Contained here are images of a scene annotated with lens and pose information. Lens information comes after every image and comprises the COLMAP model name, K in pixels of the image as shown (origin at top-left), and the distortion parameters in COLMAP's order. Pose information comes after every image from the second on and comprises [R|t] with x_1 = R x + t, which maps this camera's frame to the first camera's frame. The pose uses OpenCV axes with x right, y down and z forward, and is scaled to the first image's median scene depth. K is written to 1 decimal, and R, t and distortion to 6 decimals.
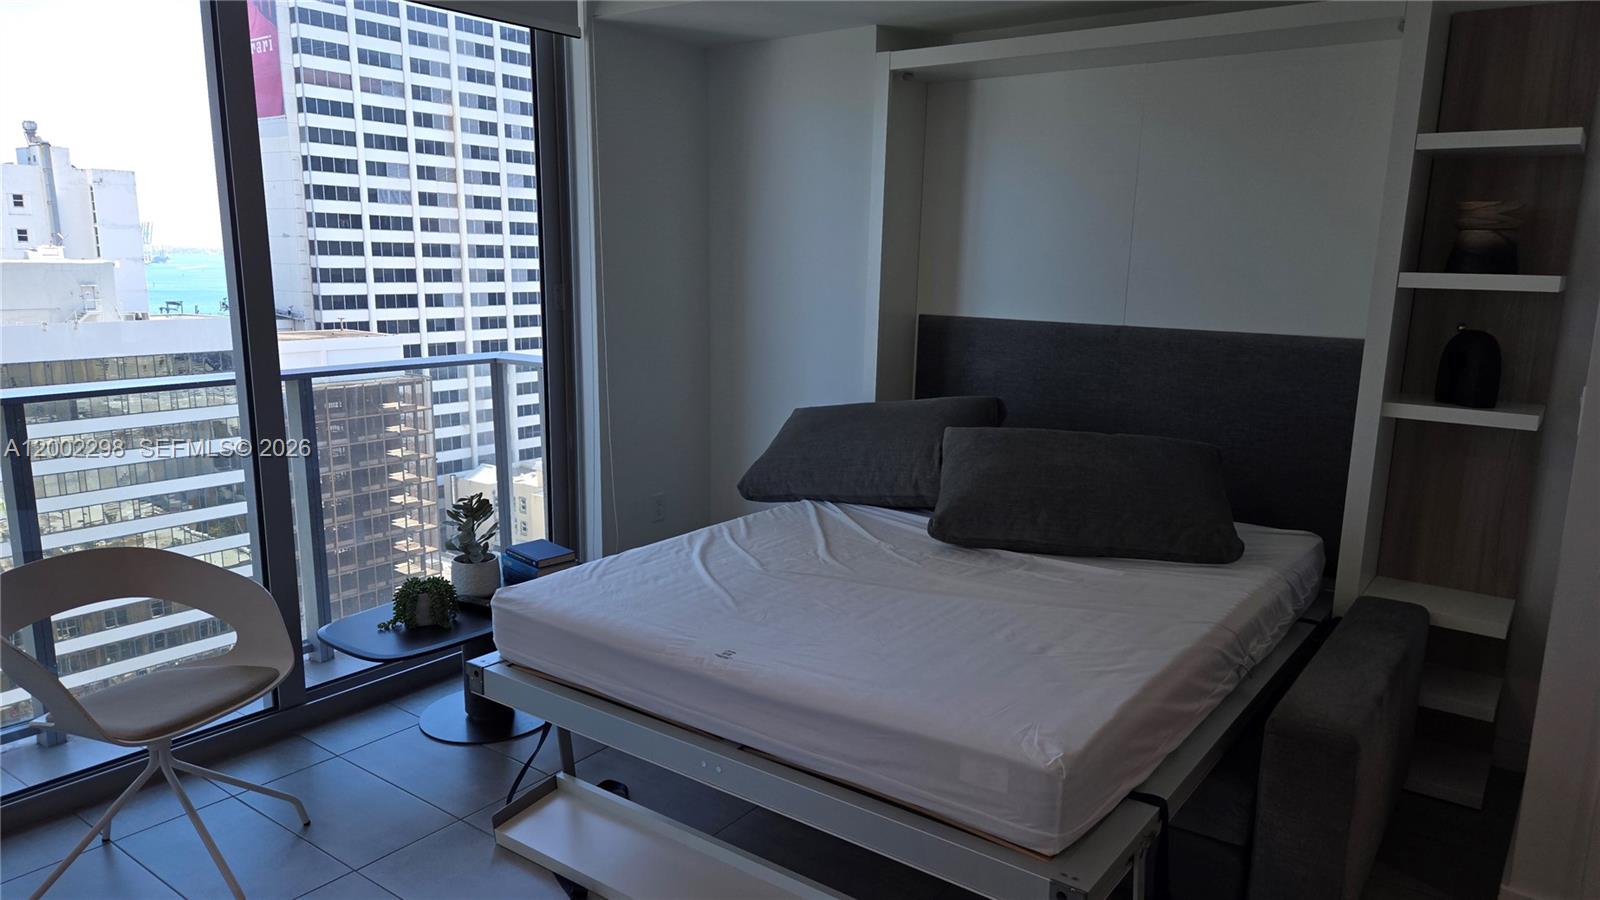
lens RADIAL K [[1068.5, 0, 812.5], [0, 1068.5, 461.8], [0, 0, 1]] dist [0.080170, -0.067717]
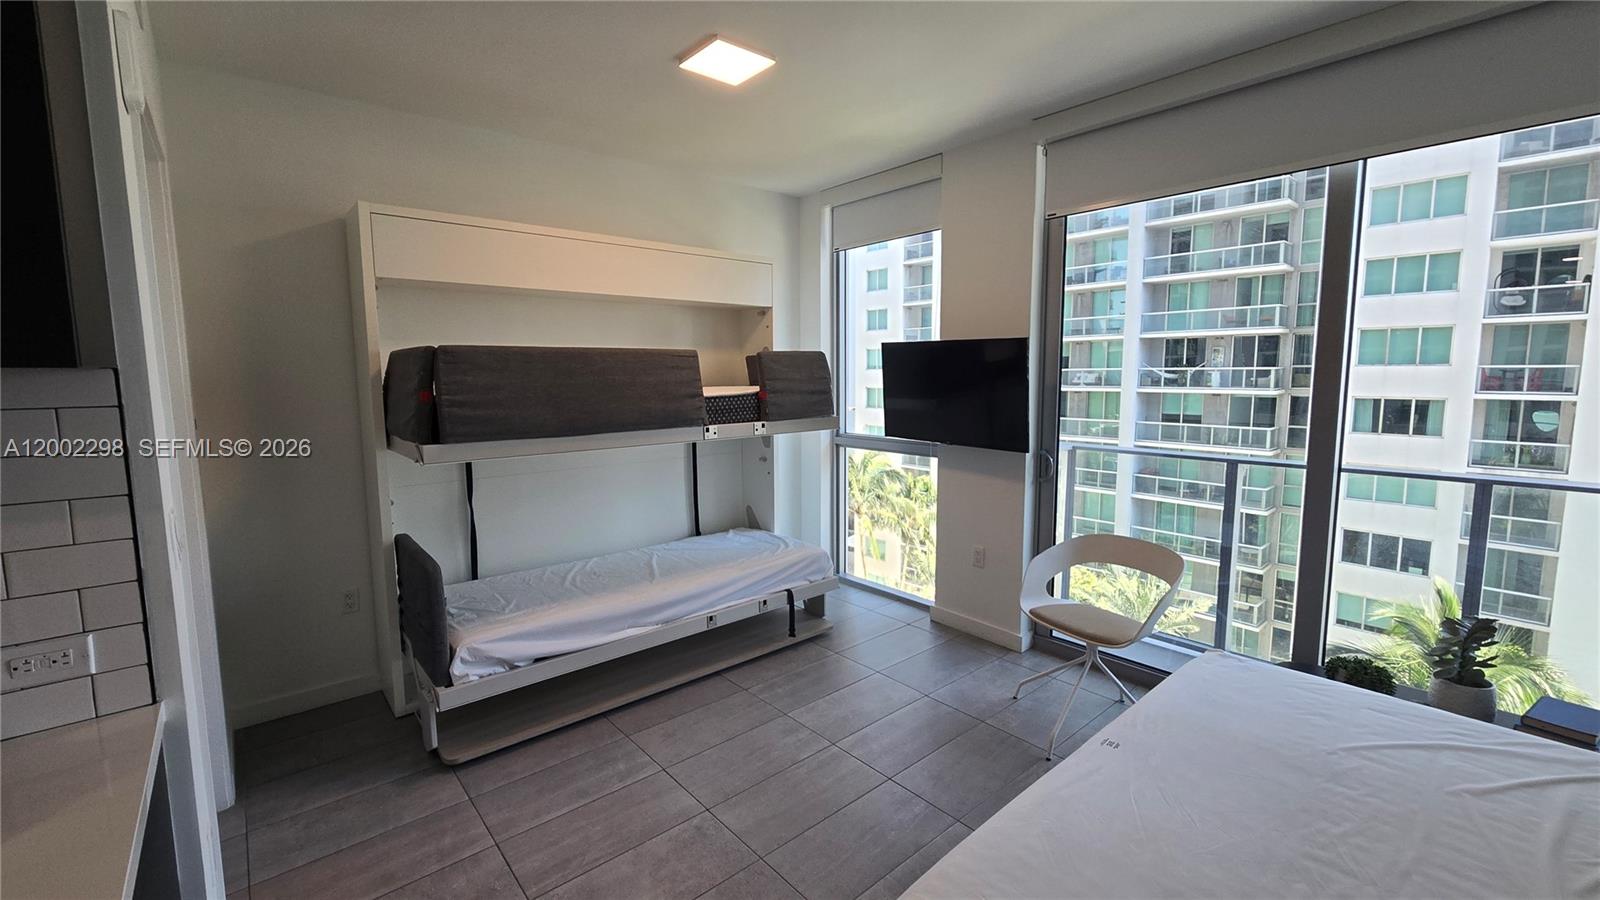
lens RADIAL K [[658.1, 0, 800.4], [0, 658.1, 444.3], [0, 0, 1]] dist [0.000500, 0.000175]
pose [[-0.220028, 0.092346, -0.971113, 0.073463], [-0.180919, 0.974375, 0.133647, -0.017347], [0.958570, 0.205098, -0.197683, 0.096523]]
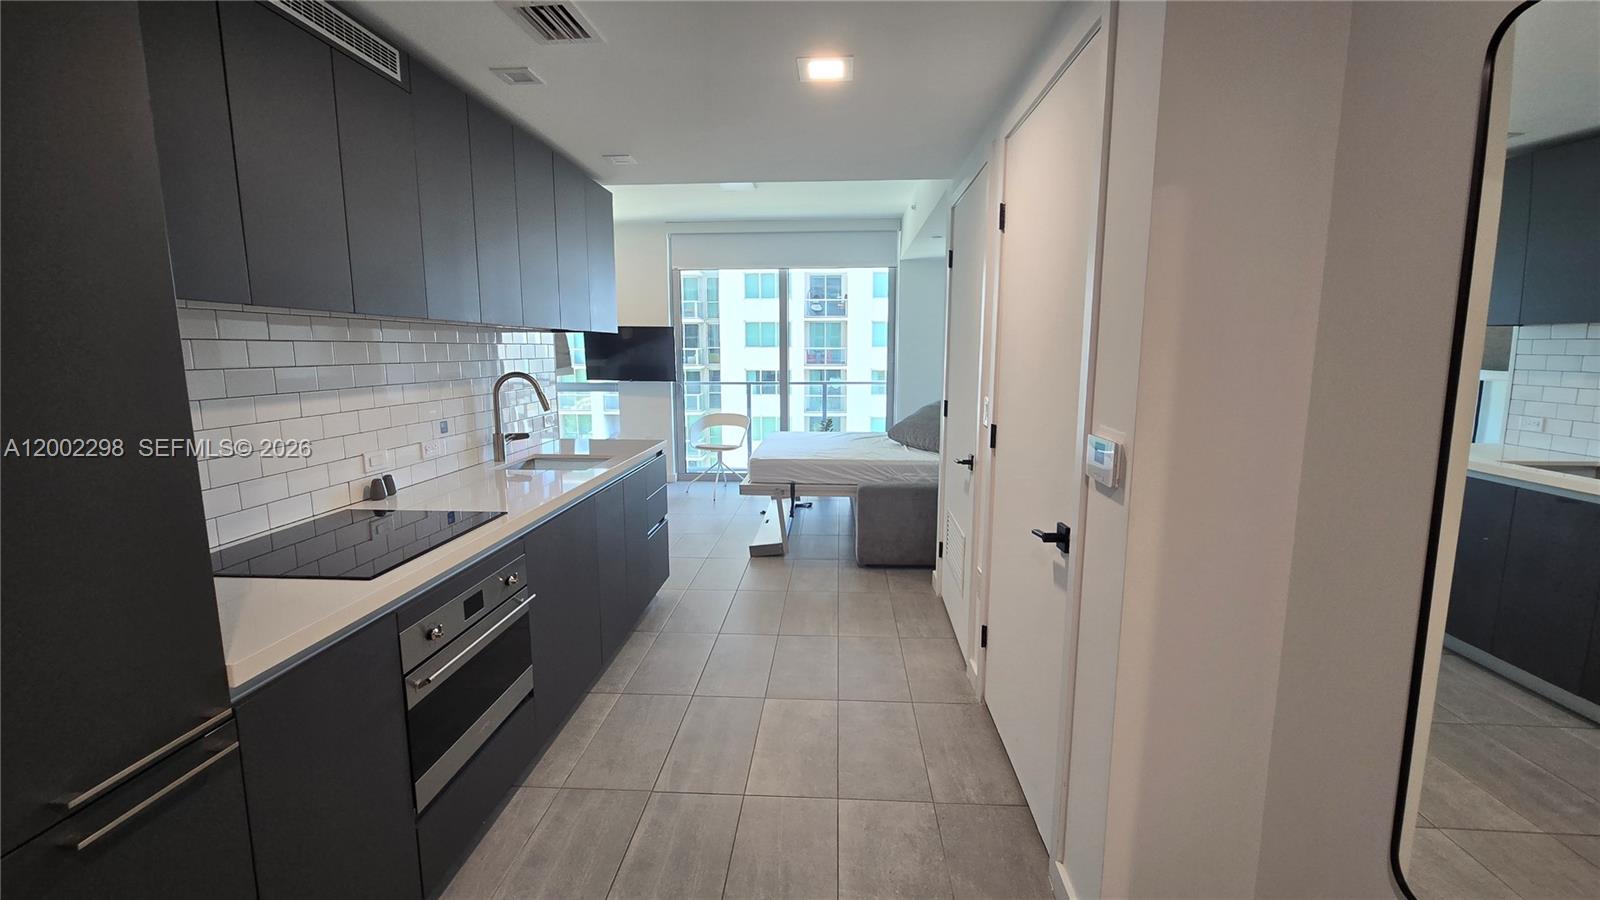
lens RADIAL K [[658.1, 0, 798.6], [0, 658.1, 443.9], [0, 0, 1]] dist [0.000500, 0.000175]
pose [[0.540406, 0.101060, -0.835313, 0.243403], [-0.147214, 0.988804, 0.024390, 0.013473], [0.828426, 0.109789, 0.549233, -0.024388]]
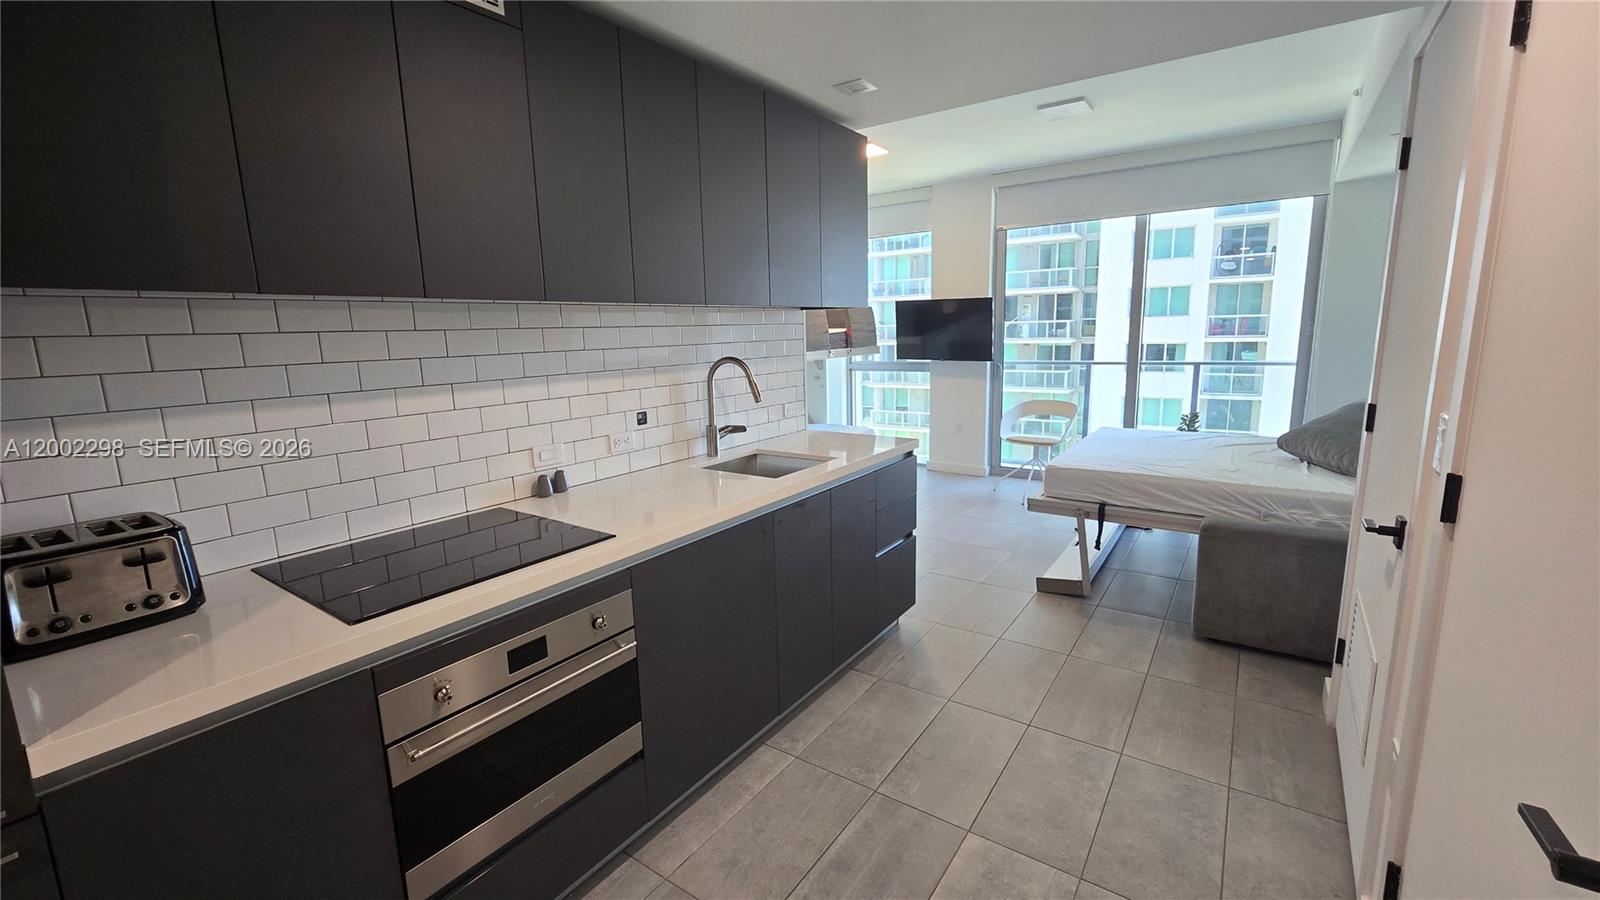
lens RADIAL K [[658.1, 0, 797.4], [0, 658.1, 443.0], [0, 0, 1]] dist [0.000500, 0.000175]
pose [[0.022377, 0.153223, -0.987938, 0.212575], [-0.162708, 0.975569, 0.147619, 0.004652], [0.986421, 0.157442, 0.046761, 0.016940]]
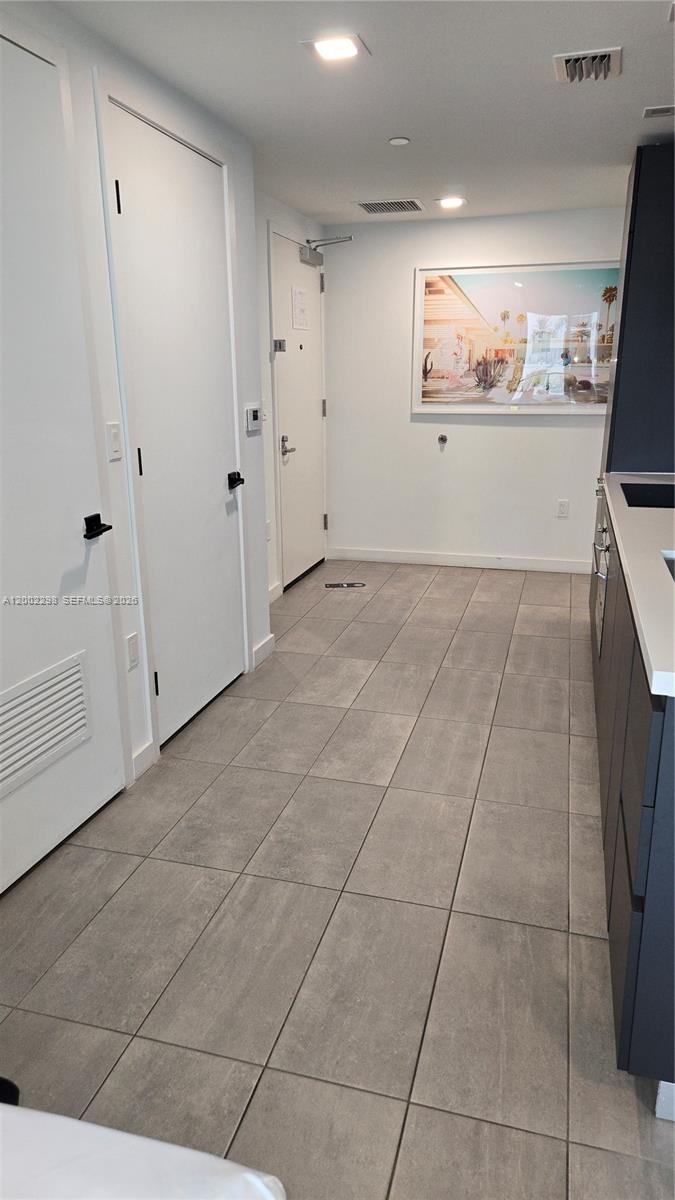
lens RADIAL K [[801.4, 0, 336.6], [0, 801.4, 605.7], [0, 0, 1]] dist [0.080170, -0.067717]
pose [[-0.349022, -0.278187, 0.894872, -0.006843], [0.177629, 0.917972, 0.354648, -0.013340], [-0.920126, 0.282735, -0.270979, 0.099816]]
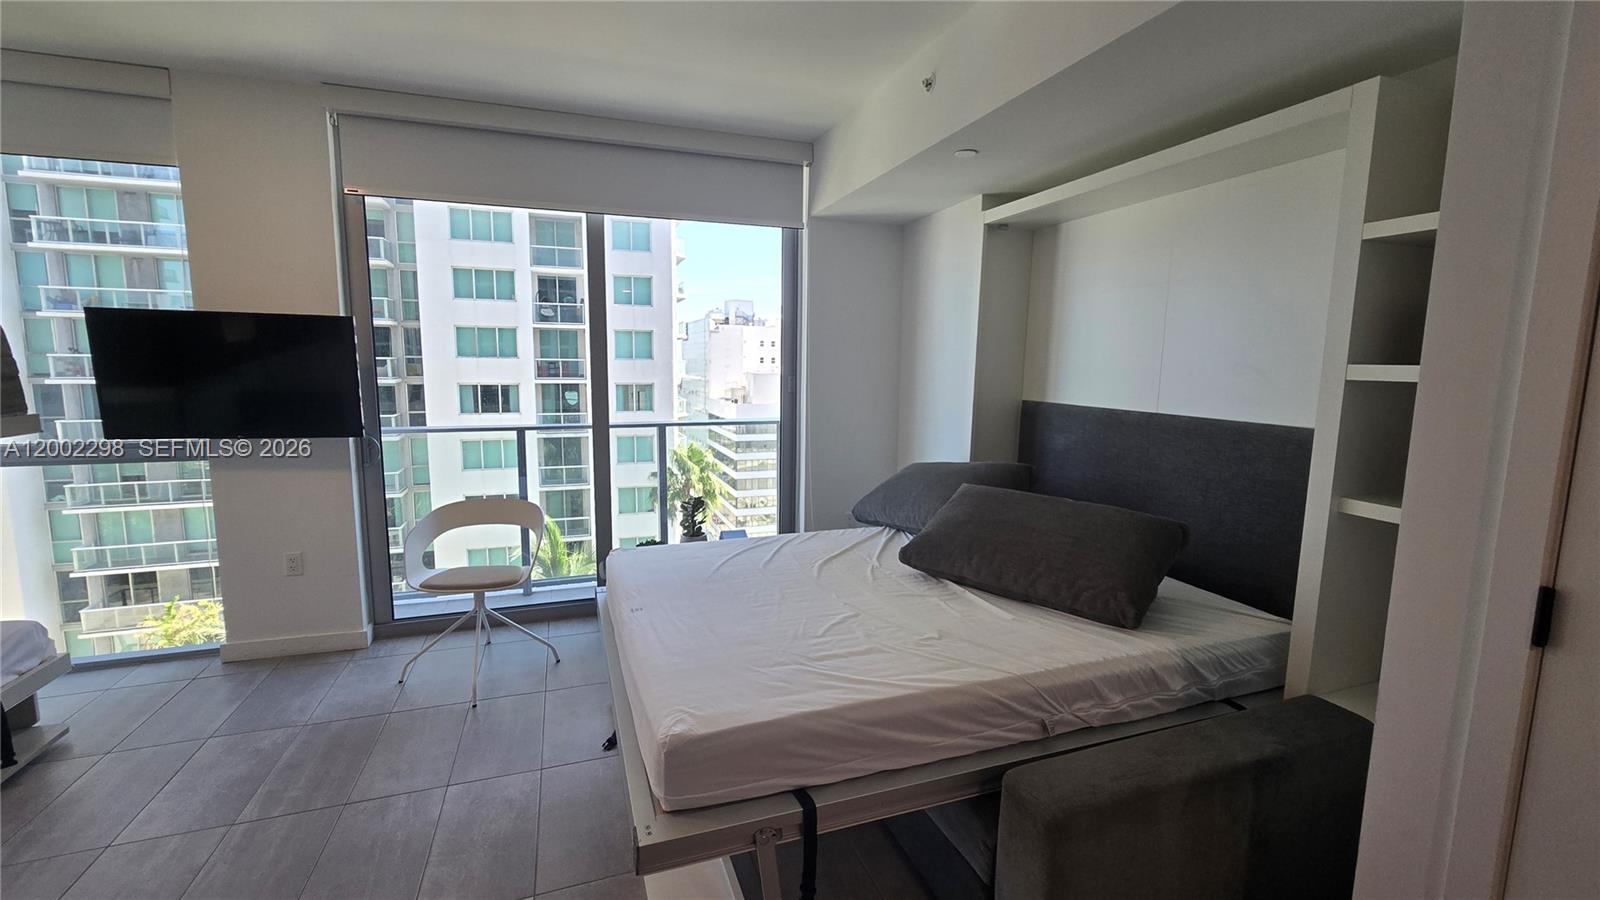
lens RADIAL K [[658.1, 0, 796.6], [0, 658.1, 443.9], [0, 0, 1]] dist [0.000500, 0.000175]
pose [[0.826336, 0.060106, -0.559962, 0.076723], [-0.101756, 0.993859, -0.043482, -0.004613], [0.553909, 0.092910, 0.827377, 0.041346]]
